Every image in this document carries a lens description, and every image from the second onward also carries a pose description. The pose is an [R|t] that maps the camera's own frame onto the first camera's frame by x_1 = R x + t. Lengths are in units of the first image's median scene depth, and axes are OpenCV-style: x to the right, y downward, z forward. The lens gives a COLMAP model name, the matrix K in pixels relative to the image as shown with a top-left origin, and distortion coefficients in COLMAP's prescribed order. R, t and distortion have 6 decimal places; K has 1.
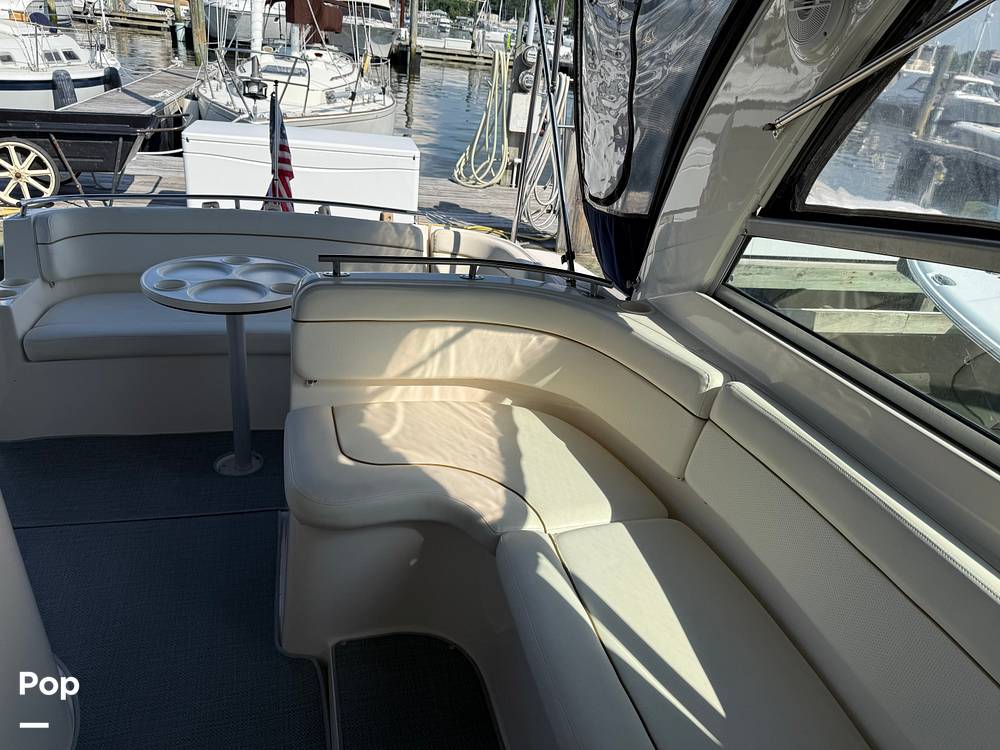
lens RADIAL K [[699.1, 0, 500.7], [0, 699.1, 381.6], [0, 0, 1]] dist [0.035515, -0.063692]
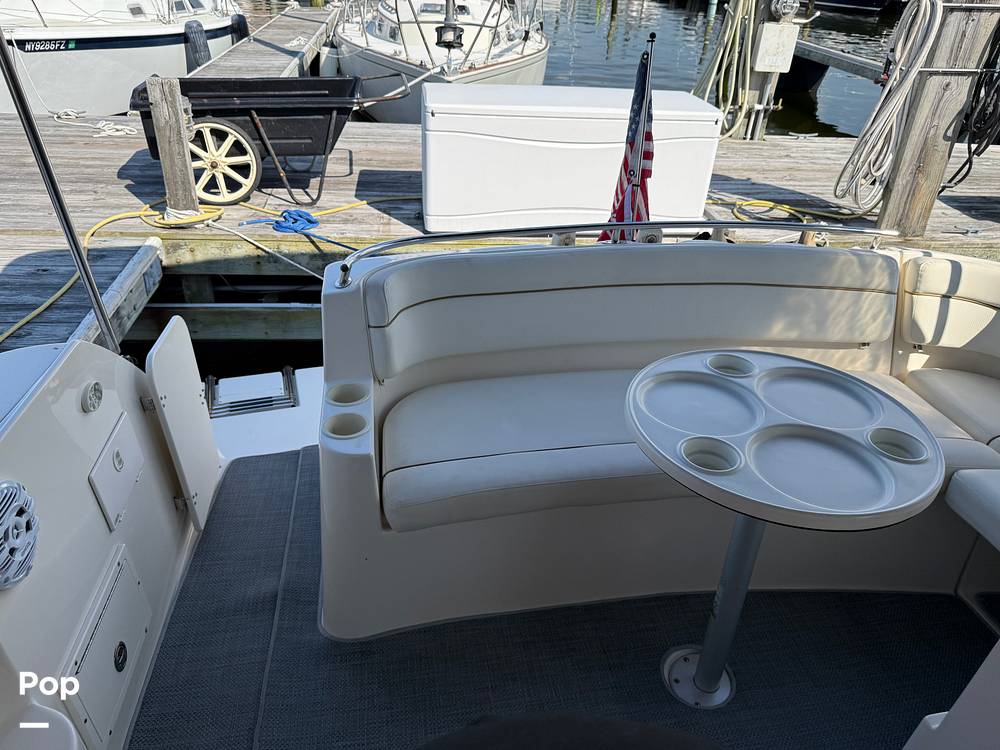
lens RADIAL K [[694.3, 0, 500.2], [0, 694.3, 354.0], [0, 0, 1]] dist [0.054827, -0.091407]
pose [[0.994408, -0.006396, -0.105409, -0.270854], [0.012416, 0.998322, 0.056558, -0.115304], [0.104870, -0.057551, 0.992819, 0.217316]]
